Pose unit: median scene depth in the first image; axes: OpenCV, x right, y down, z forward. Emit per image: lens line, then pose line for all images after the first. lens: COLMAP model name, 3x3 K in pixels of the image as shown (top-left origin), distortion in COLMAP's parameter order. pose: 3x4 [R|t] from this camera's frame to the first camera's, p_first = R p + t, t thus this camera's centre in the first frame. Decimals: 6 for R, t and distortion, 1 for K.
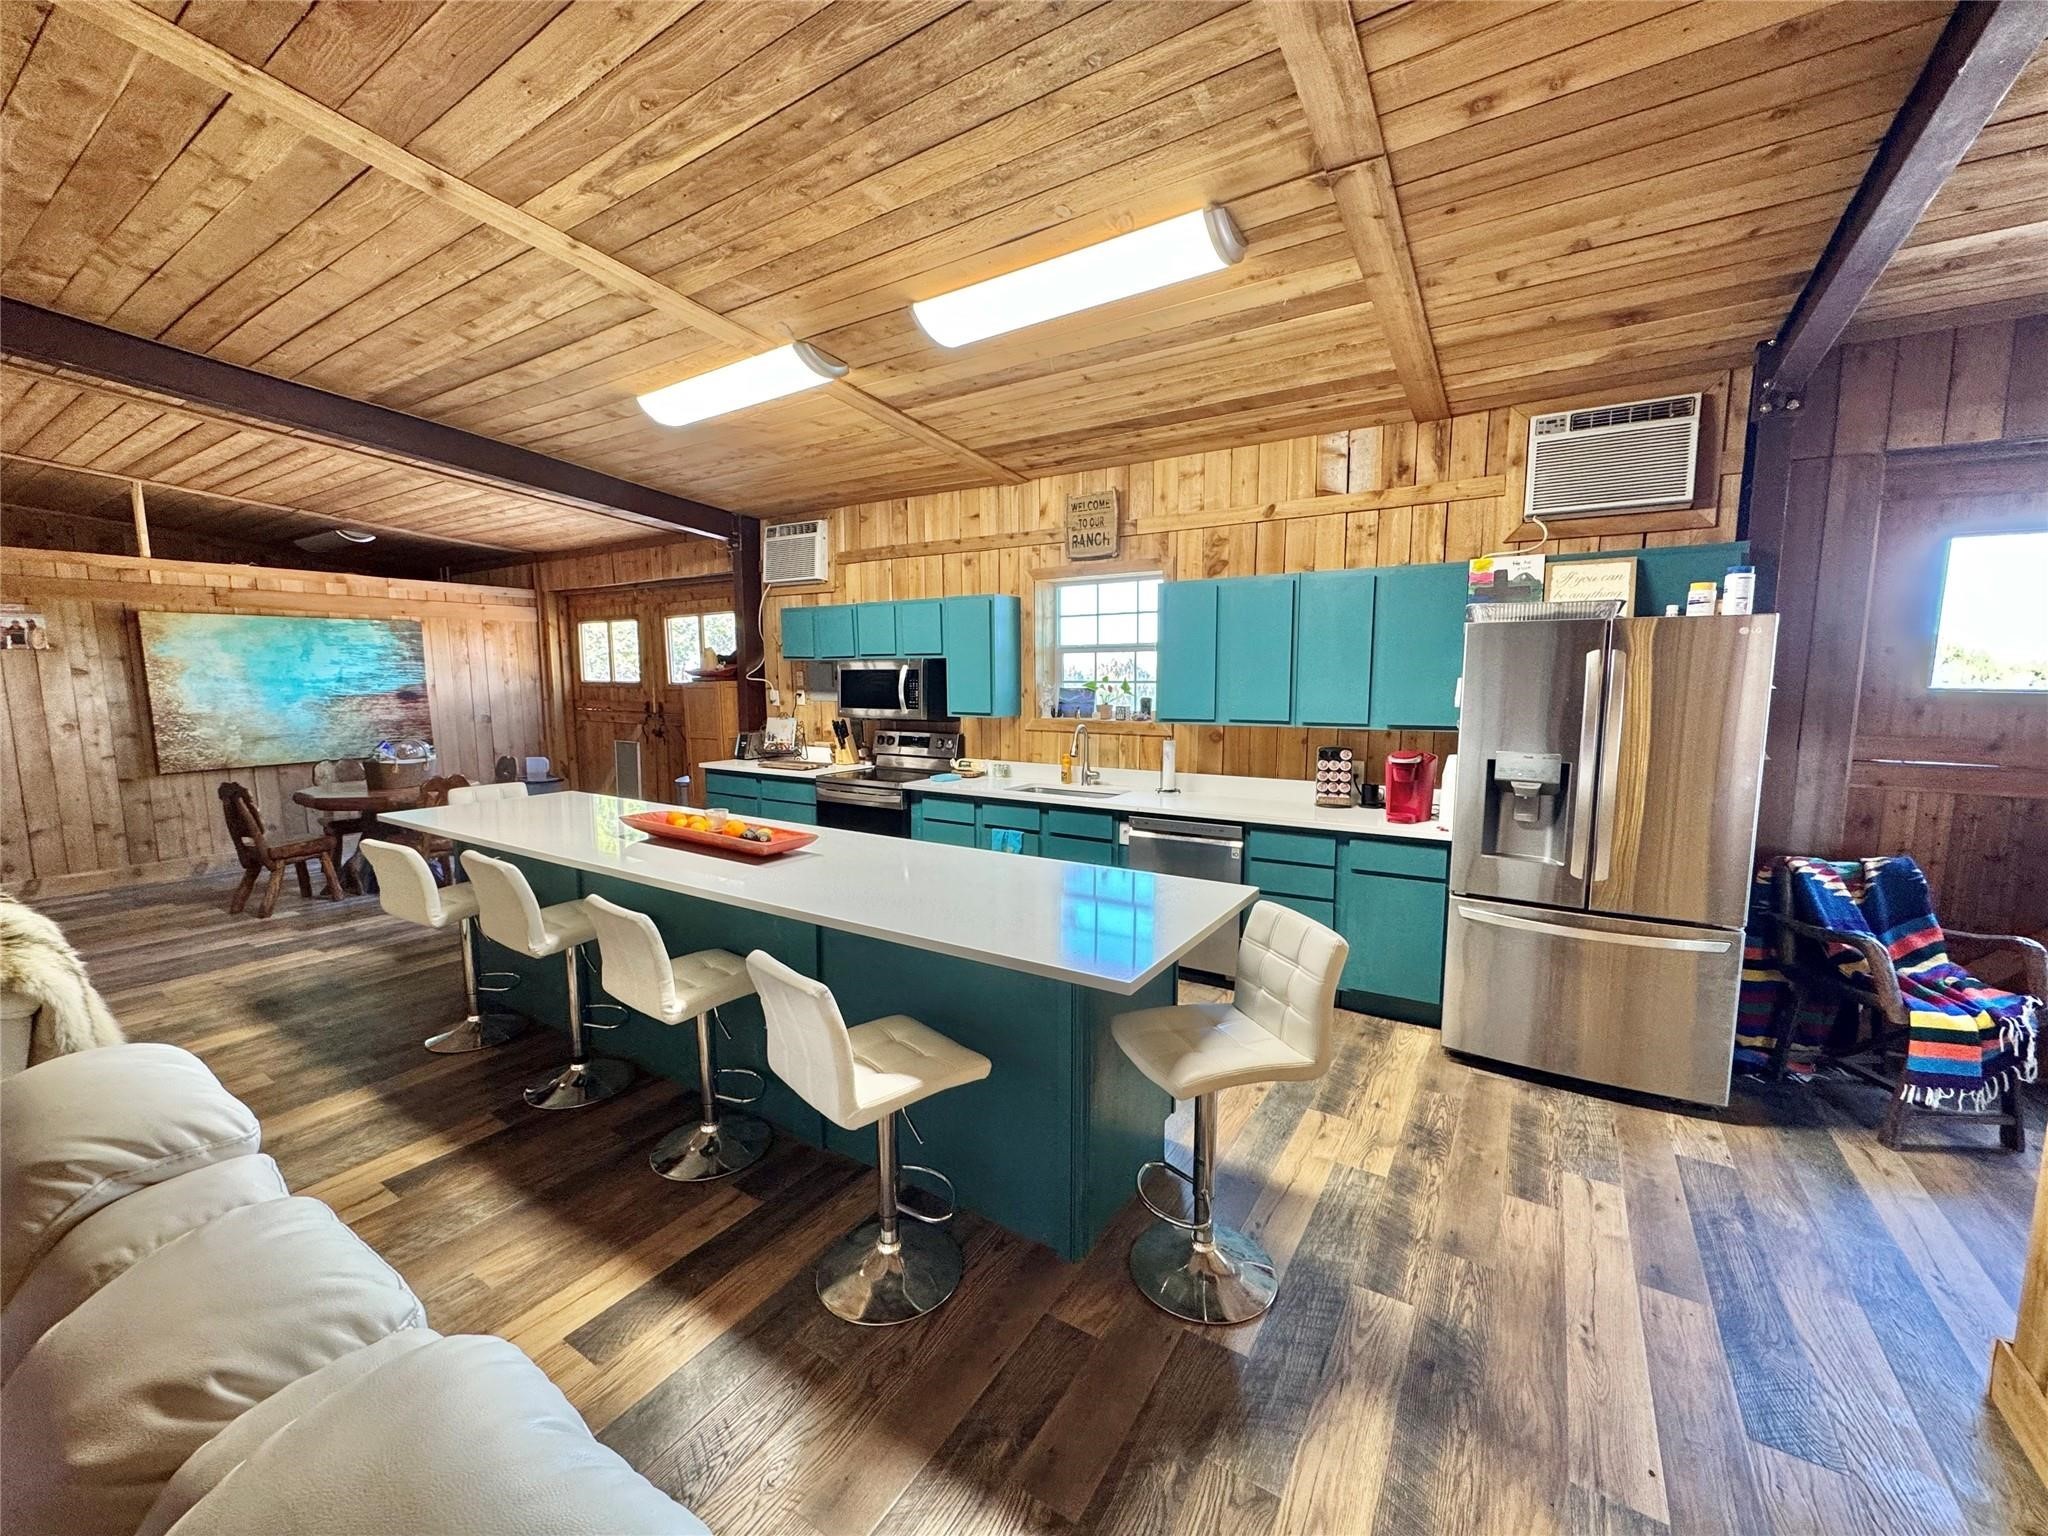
lens RADIAL K [[817.5, 0, 1022.8], [0, 817.5, 768.2], [0, 0, 1]] dist [-0.001759, -0.000077]
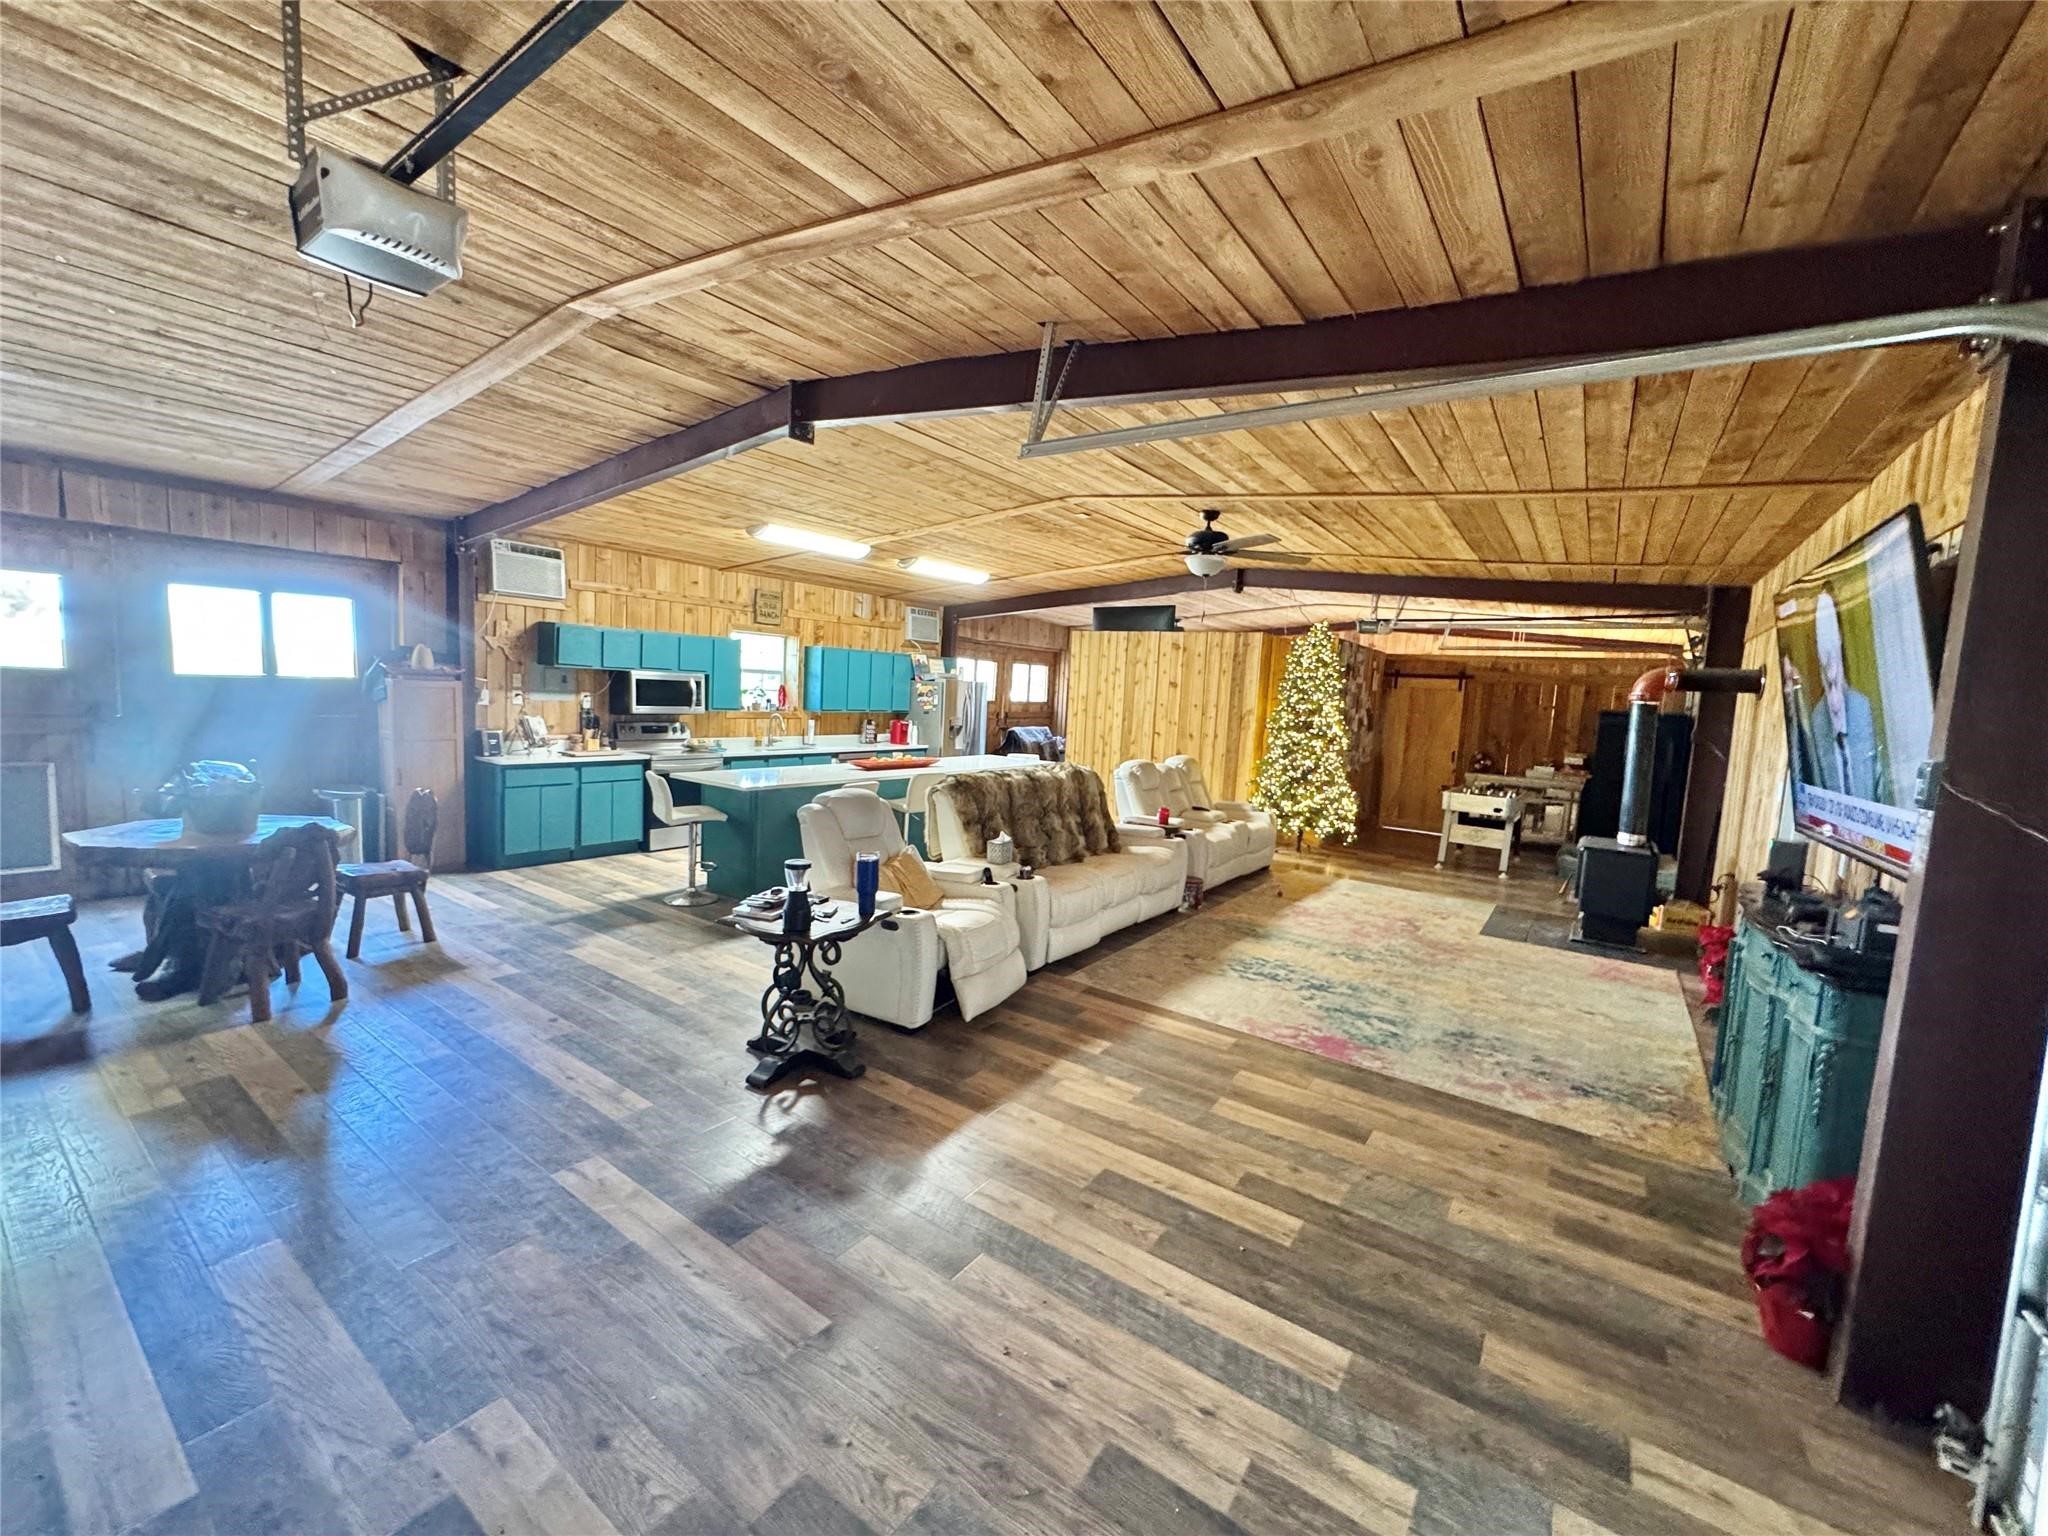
lens RADIAL K [[817.5, 0, 1023.5], [0, 817.5, 768.4], [0, 0, 1]] dist [-0.001759, -0.000077]
pose [[0.040824, -0.090951, 0.995018, -2.058664], [0.062504, 0.994130, 0.088306, -0.068158], [-0.997209, 0.058588, 0.046269, 0.405060]]
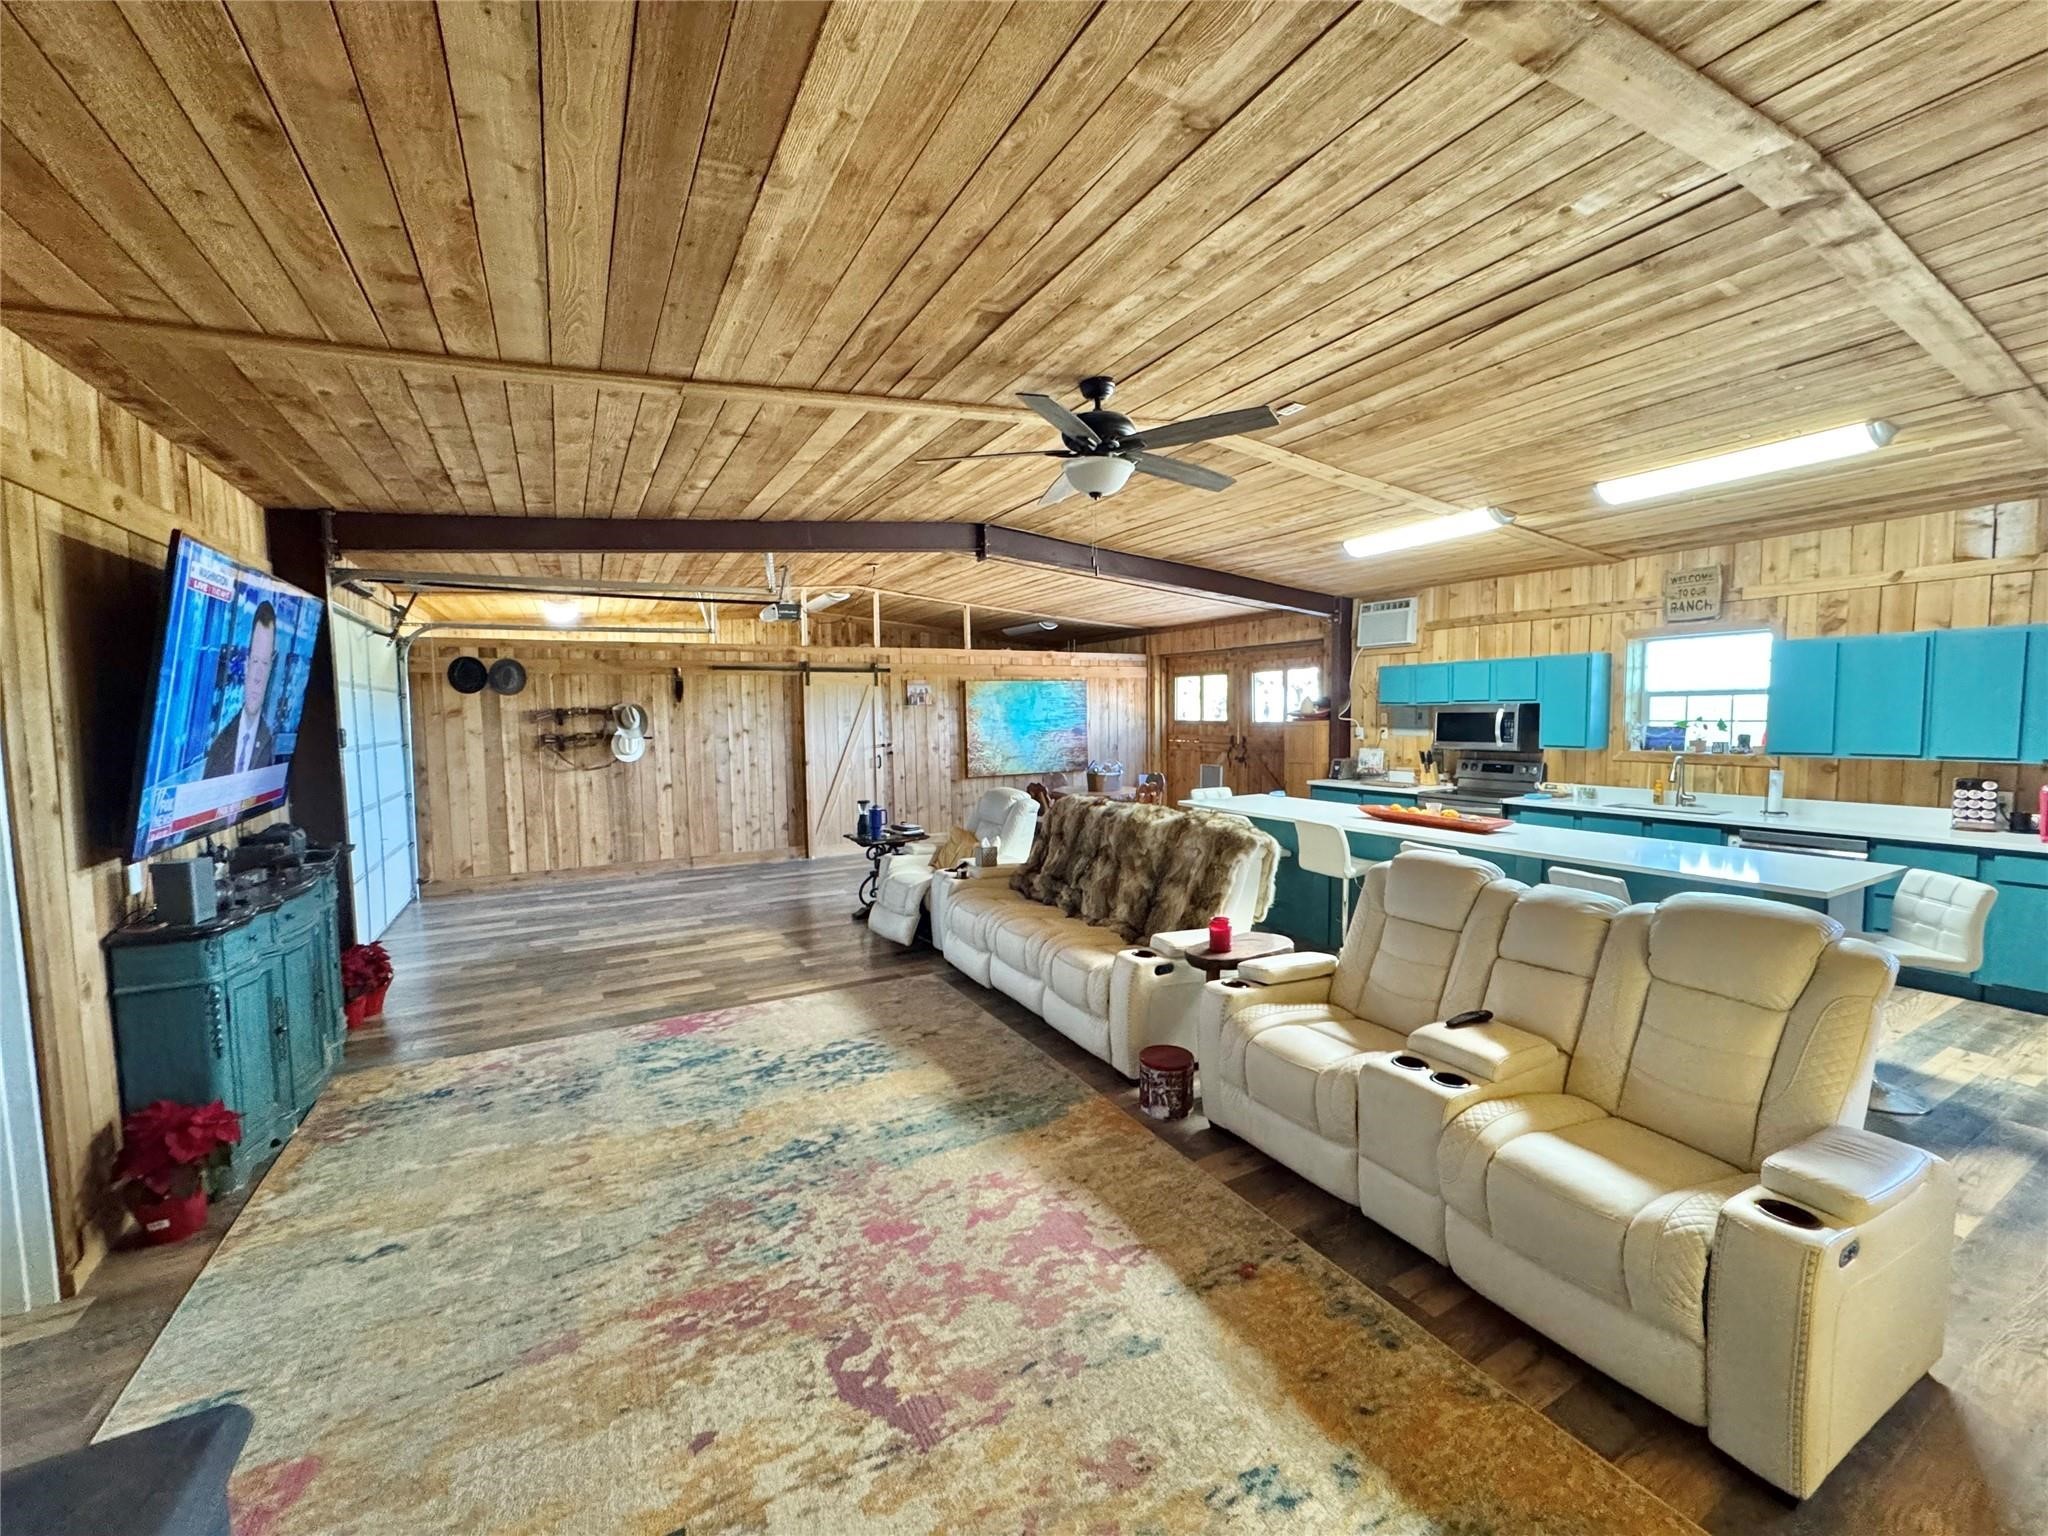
lens RADIAL K [[817.5, 0, 1020.5], [0, 817.5, 768.0], [0, 0, 1]] dist [-0.001759, -0.000077]
pose [[0.882476, 0.022717, -0.469809, -0.257428], [-0.041826, 0.998666, -0.030276, 0.048833], [0.468494, 0.046368, 0.882249, -0.622236]]
